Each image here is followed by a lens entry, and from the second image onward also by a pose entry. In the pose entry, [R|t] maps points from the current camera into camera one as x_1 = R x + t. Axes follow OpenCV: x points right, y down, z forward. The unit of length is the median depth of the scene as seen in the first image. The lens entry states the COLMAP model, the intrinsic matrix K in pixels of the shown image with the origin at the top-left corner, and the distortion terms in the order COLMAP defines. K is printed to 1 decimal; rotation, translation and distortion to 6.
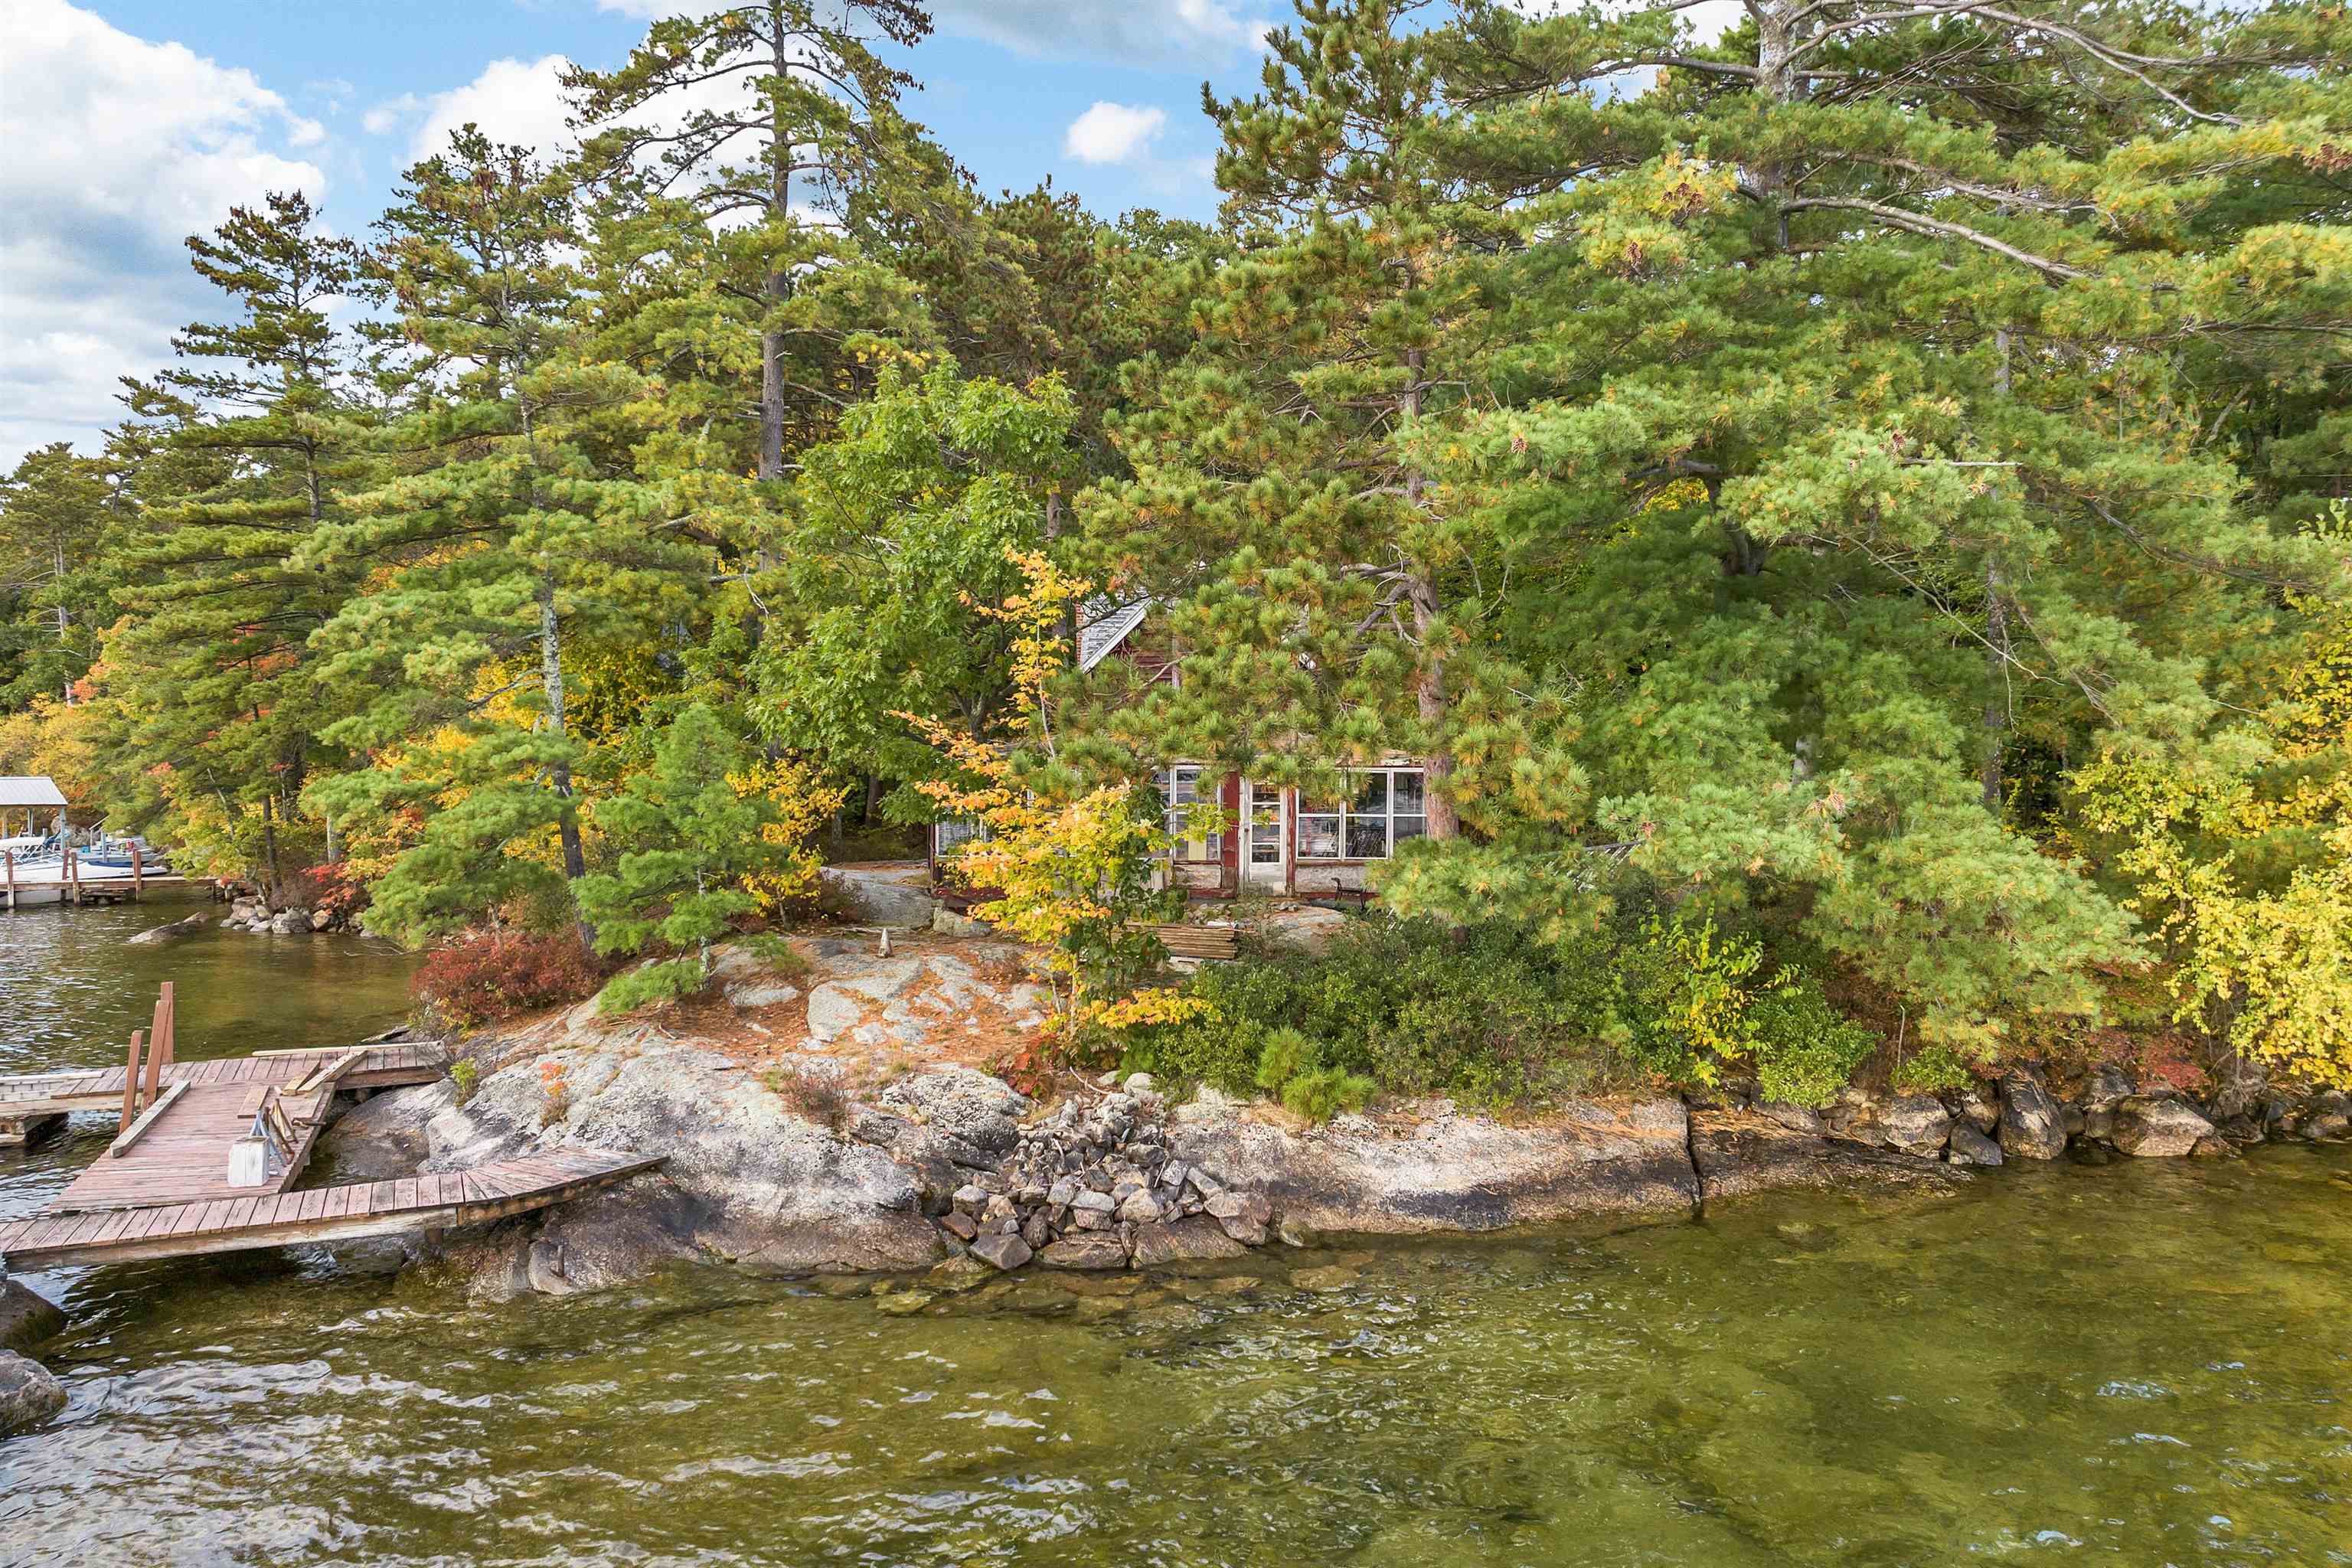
lens RADIAL K [[1693.6, 0, 1176.0], [0, 1693.6, 784.0], [0, 0, 1]] dist [-0.051031, 0.025743]
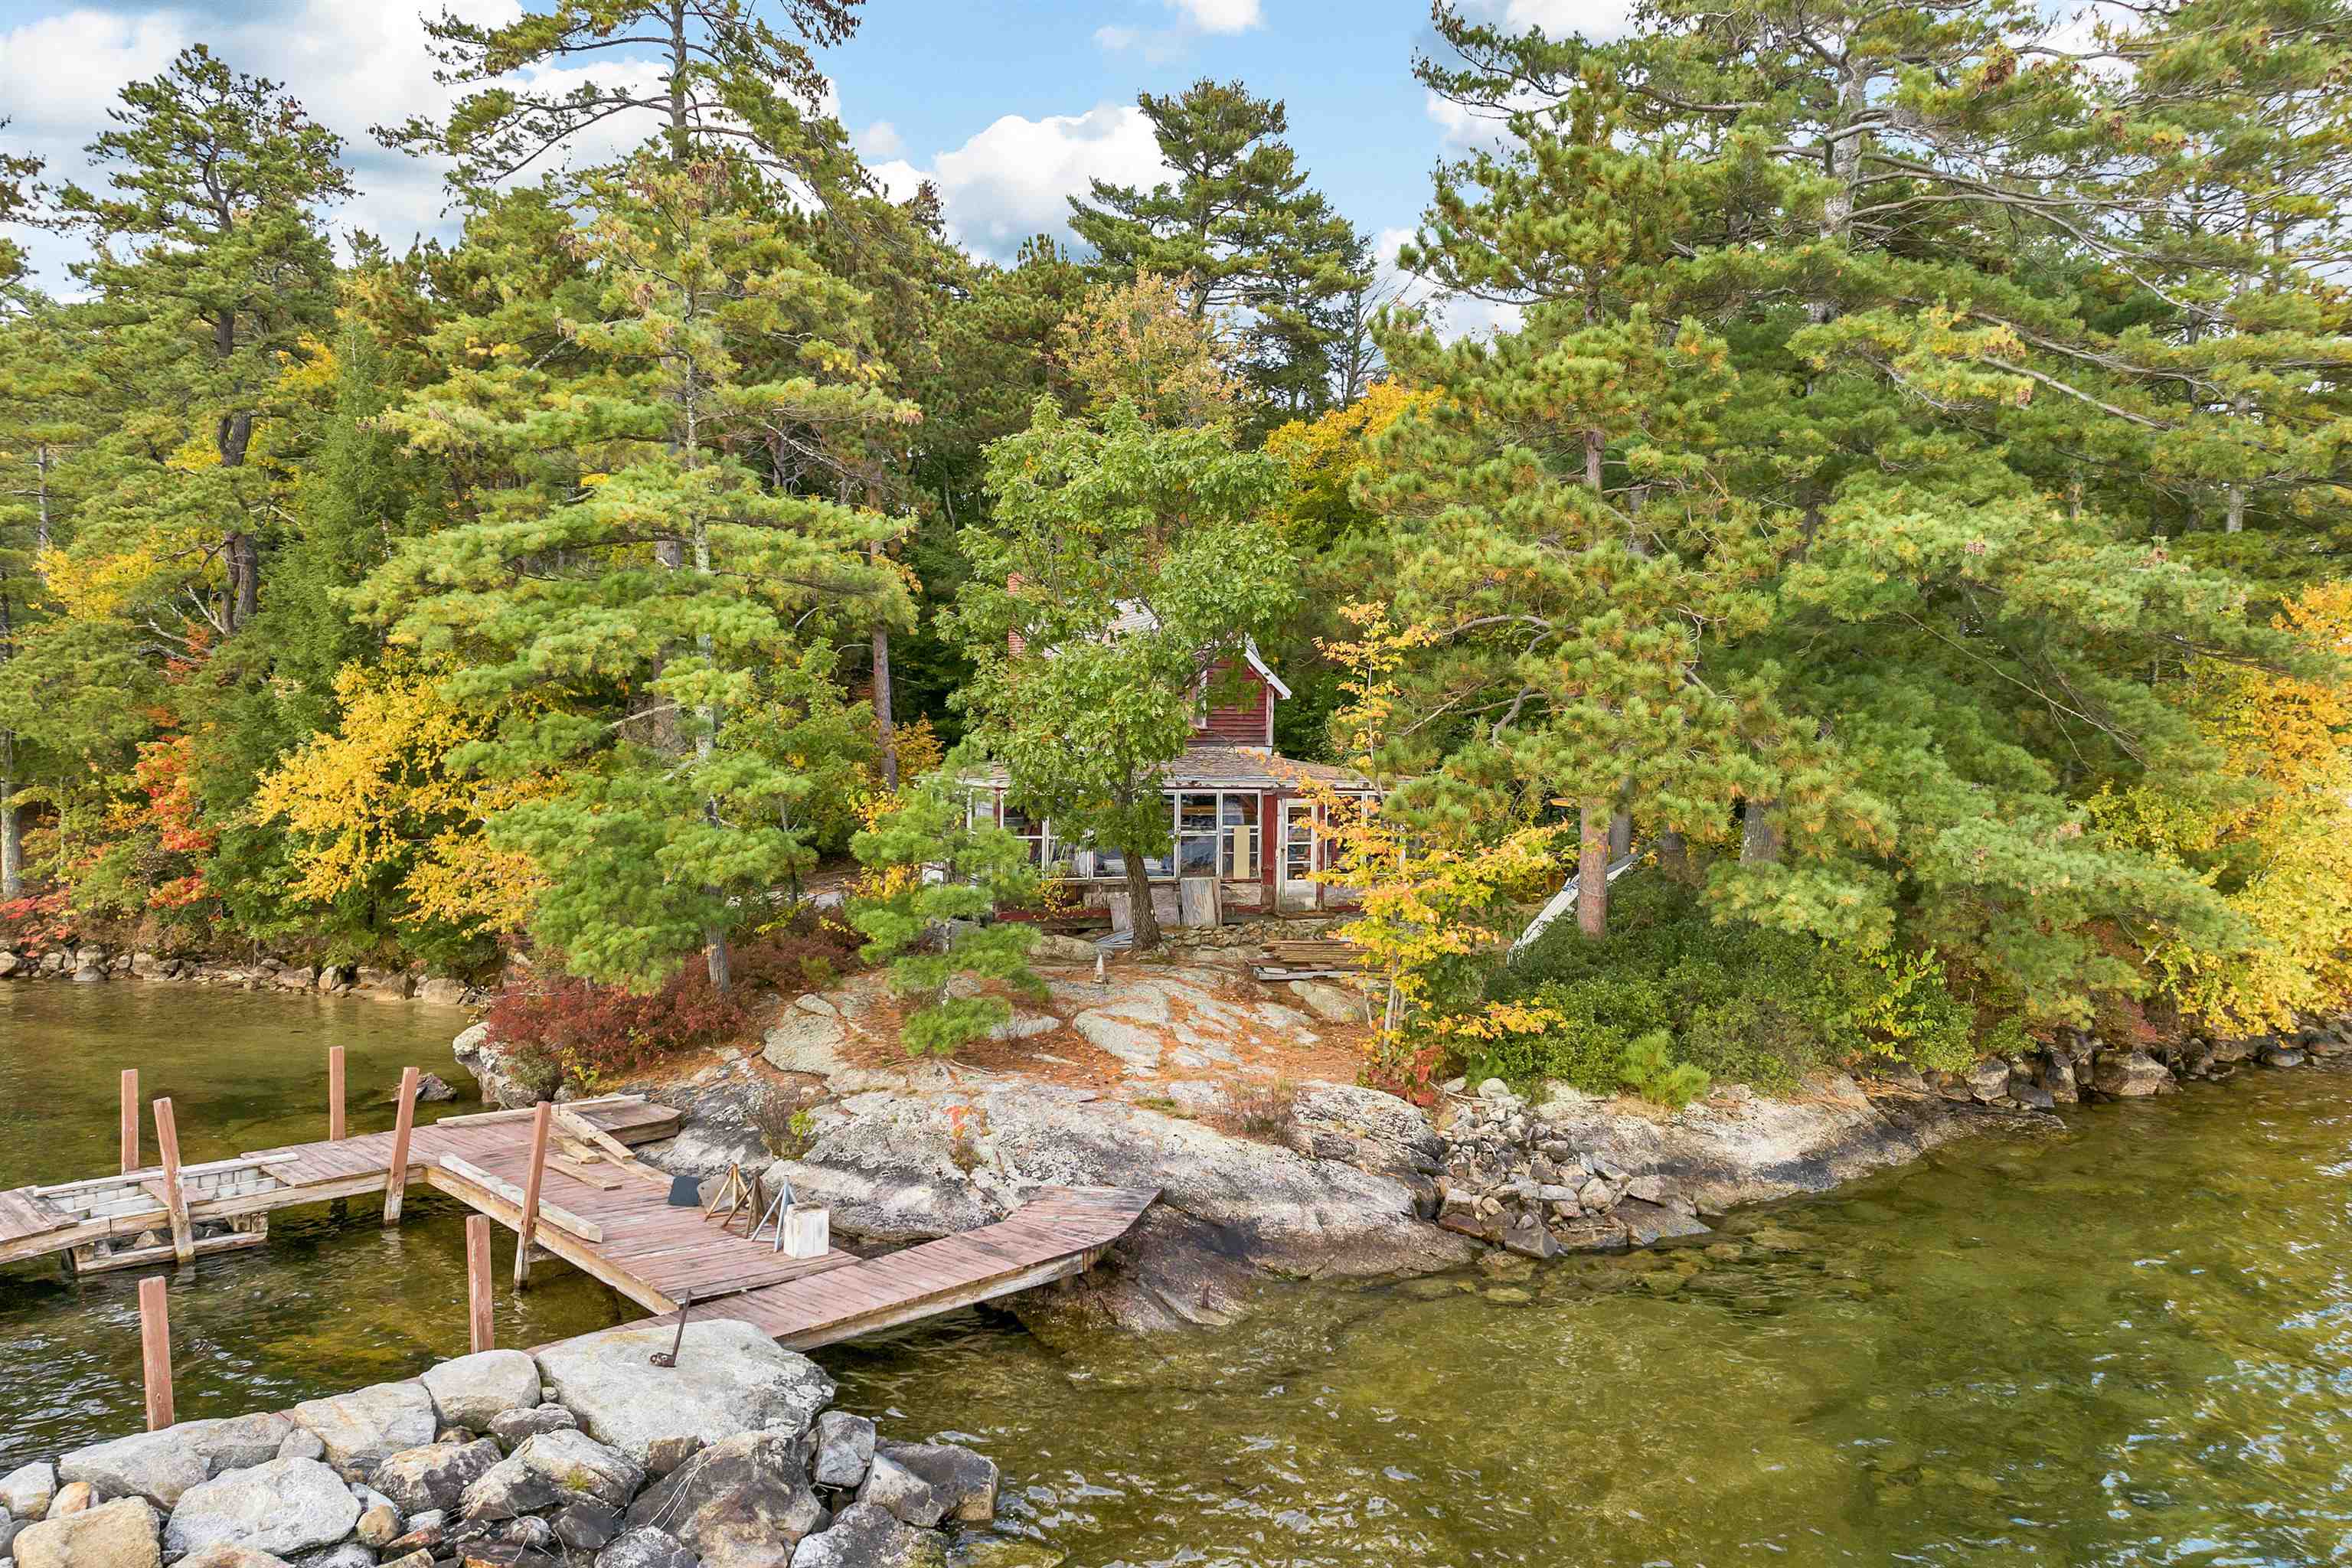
lens RADIAL K [[1693.6, 0, 1176.0], [0, 1693.6, 784.0], [0, 0, 1]] dist [-0.051031, 0.025743]
pose [[0.941727, -0.001664, 0.336374, -0.486023], [0.001334, 0.999998, 0.001213, -0.019769], [-0.336376, -0.000693, 0.941728, 0.021761]]
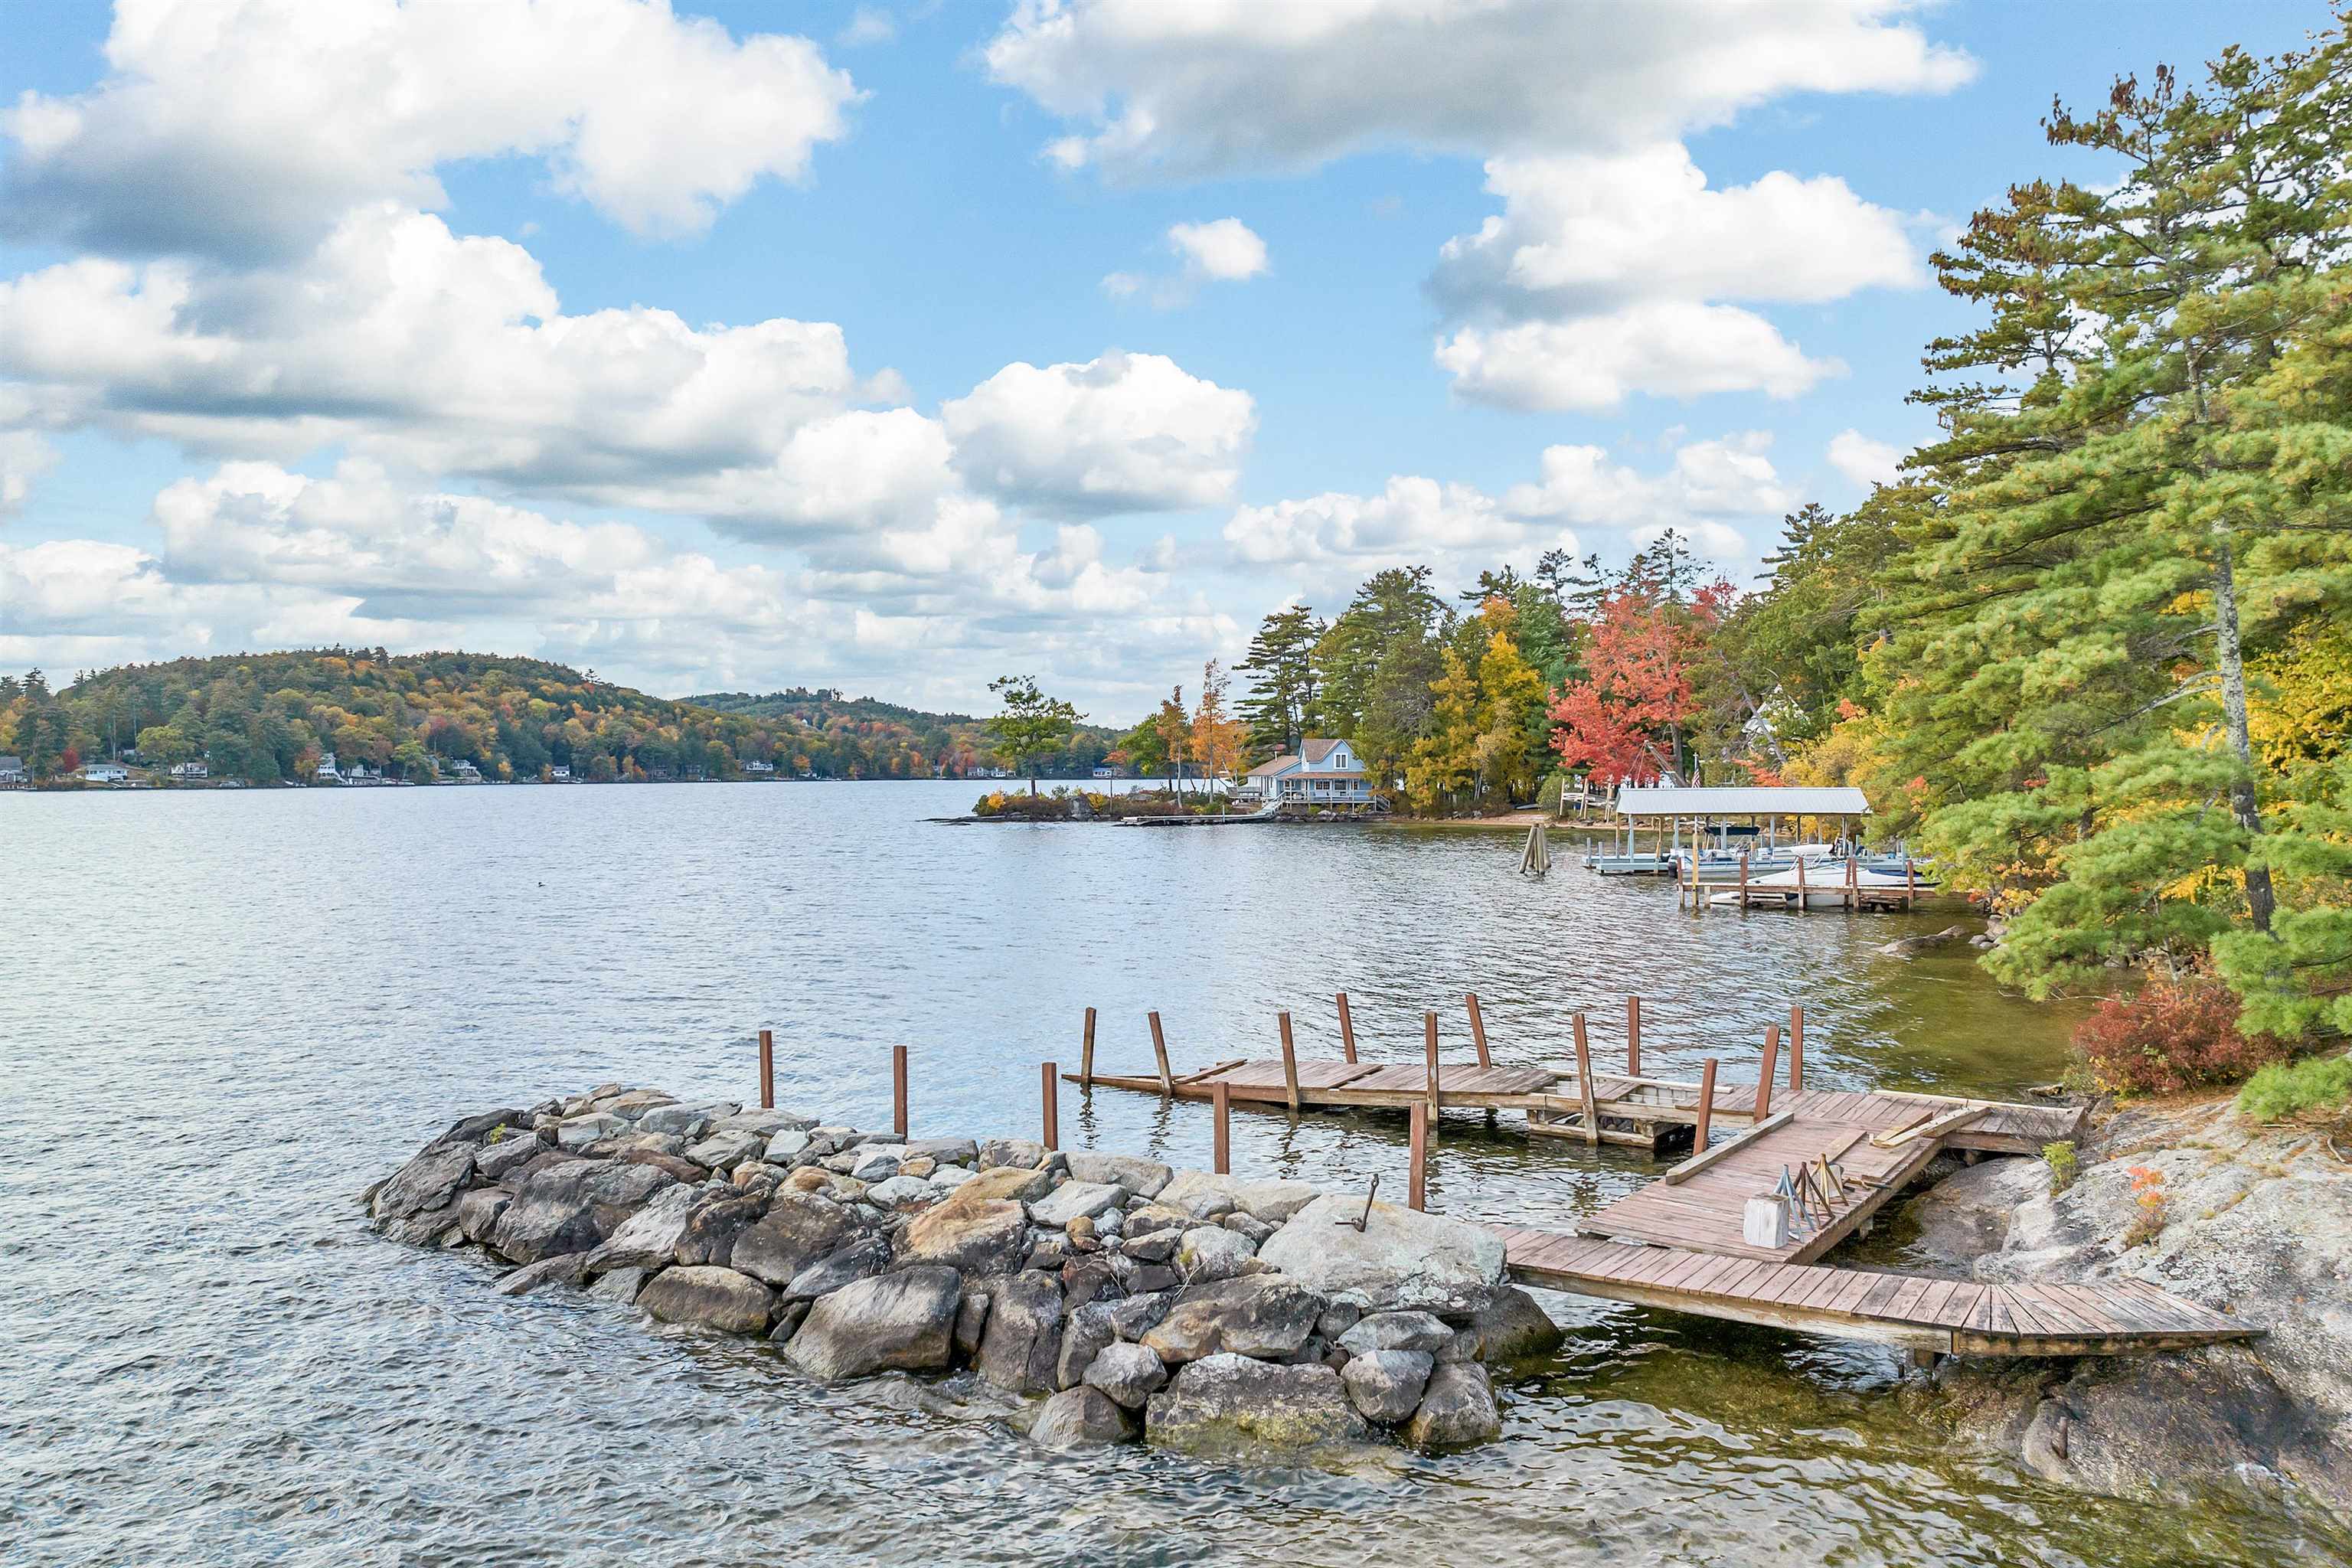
lens RADIAL K [[1693.6, 0, 1176.0], [0, 1693.6, 784.0], [0, 0, 1]] dist [-0.051031, 0.025743]
pose [[0.530137, 0.005924, -0.847891, 0.045490], [-0.009853, 0.999951, 0.000826, -0.010452], [0.847855, 0.007916, 0.530170, 0.158310]]
